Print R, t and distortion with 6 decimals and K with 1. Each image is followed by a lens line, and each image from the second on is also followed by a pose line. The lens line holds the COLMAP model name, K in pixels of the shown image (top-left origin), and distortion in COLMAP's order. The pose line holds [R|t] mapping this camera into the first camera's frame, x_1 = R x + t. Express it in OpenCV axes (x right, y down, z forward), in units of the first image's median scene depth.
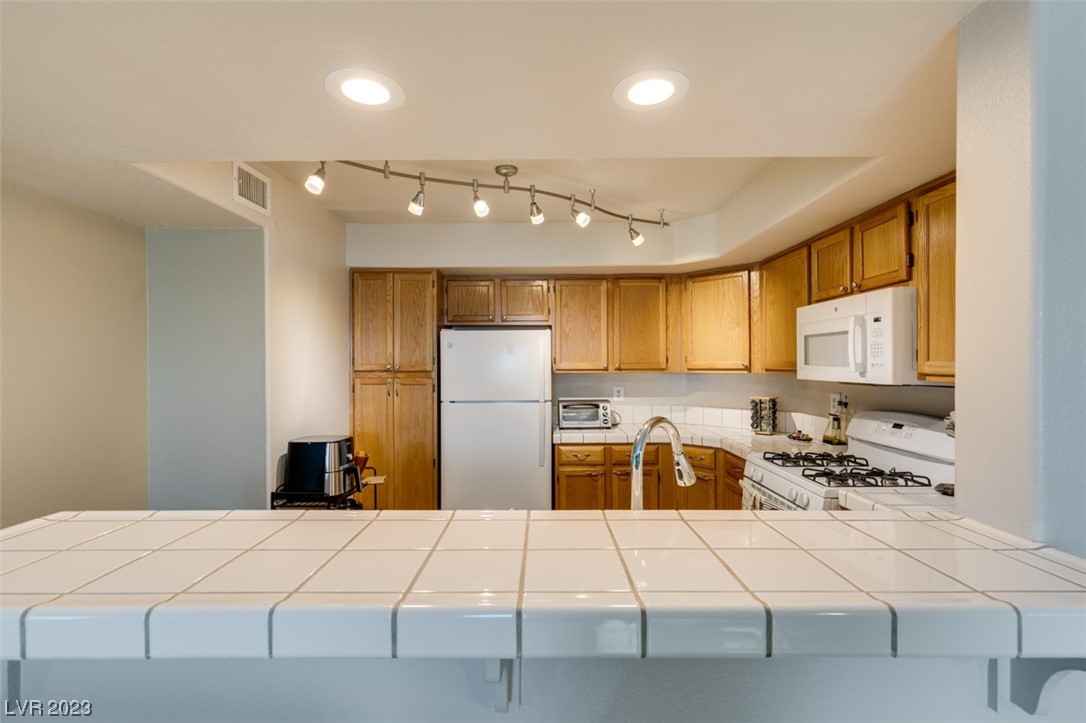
lens RADIAL K [[488.1, 0, 541.4], [0, 488.1, 363.8], [0, 0, 1]] dist [0.005359, -0.000633]
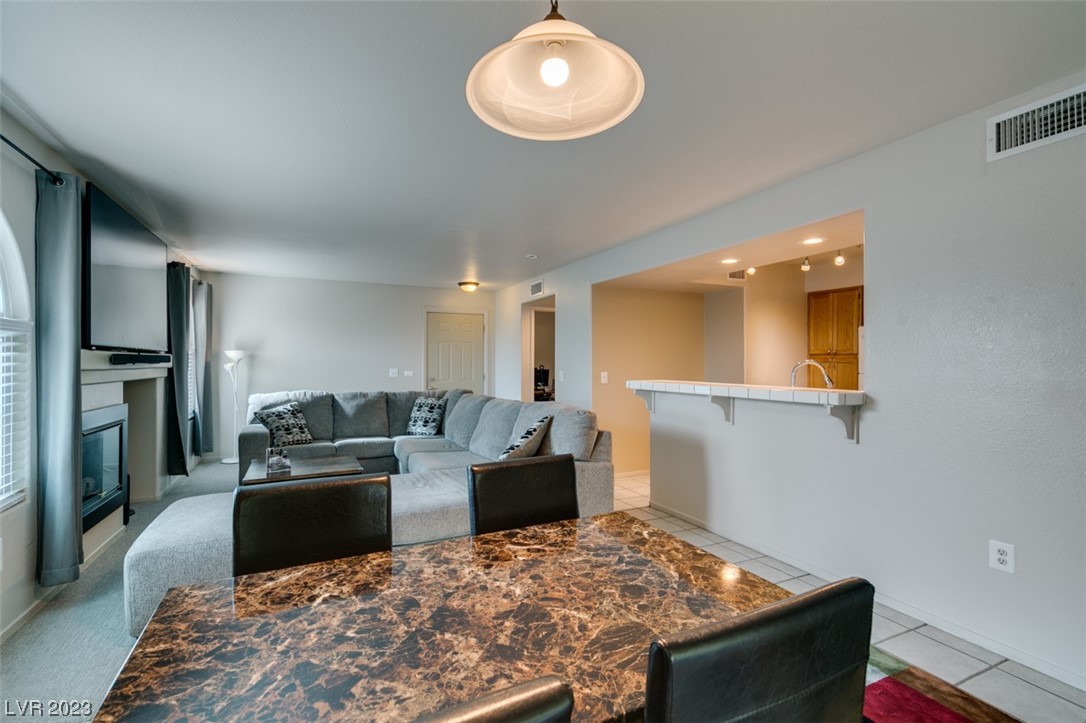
lens RADIAL K [[485.0, 0, 541.0], [0, 485.0, 361.7], [0, 0, 1]] dist [0.007145, -0.000416]
pose [[0.434145, 0.003657, -0.900835, 0.716472], [-0.006107, 0.999981, 0.001116, 0.043887], [0.900822, 0.005017, 0.434159, -0.547896]]
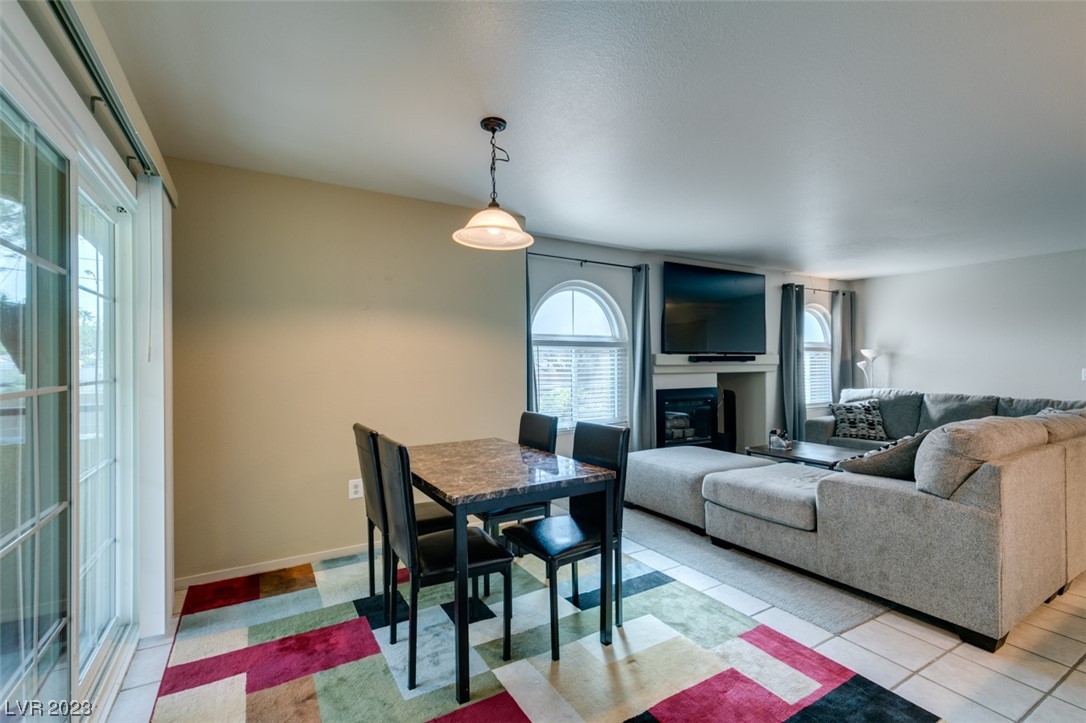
lens RADIAL K [[486.3, 0, 540.5], [0, 486.3, 360.9], [0, 0, 1]] dist [0.002562, -0.000501]
pose [[-0.860301, 0.006779, -0.509742, 0.729925], [0.005366, 0.999977, 0.004243, 0.041936], [0.509759, 0.000915, -0.860317, 0.205150]]
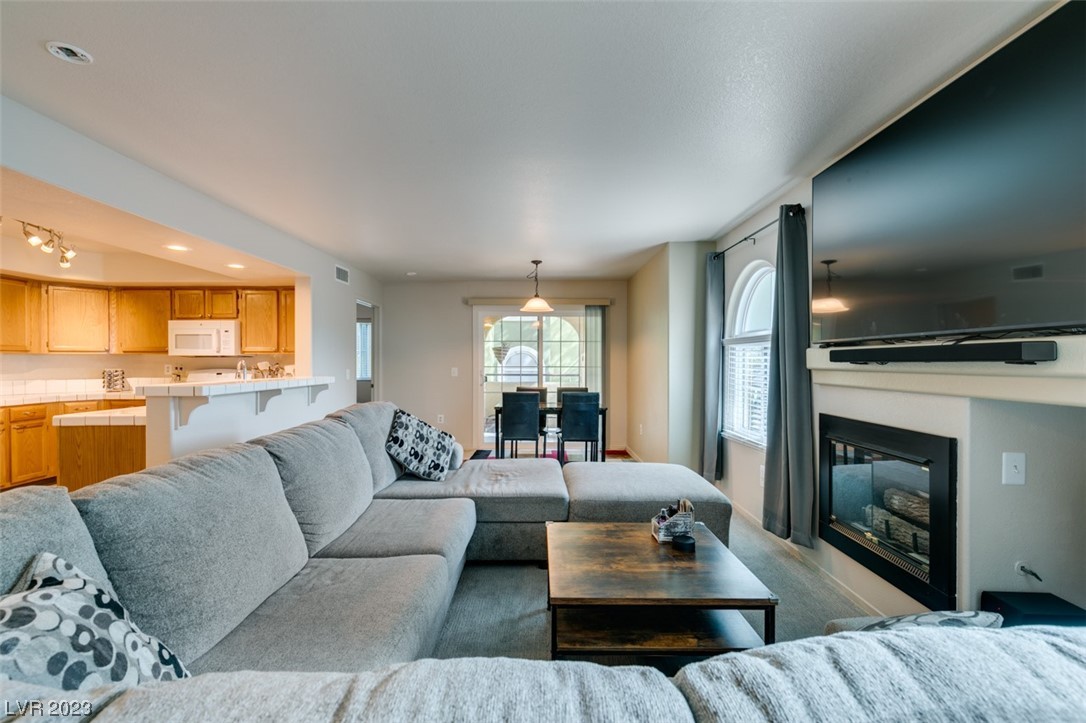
lens RADIAL K [[490.0, 0, 542.0], [0, 490.0, 365.2], [0, 0, 1]] dist [0.006479, -0.000440]
pose [[0.003691, -0.003060, 0.999989, -1.175809], [0.002322, 0.999993, 0.003052, 0.053657], [-0.999990, 0.002311, 0.003698, -0.429690]]
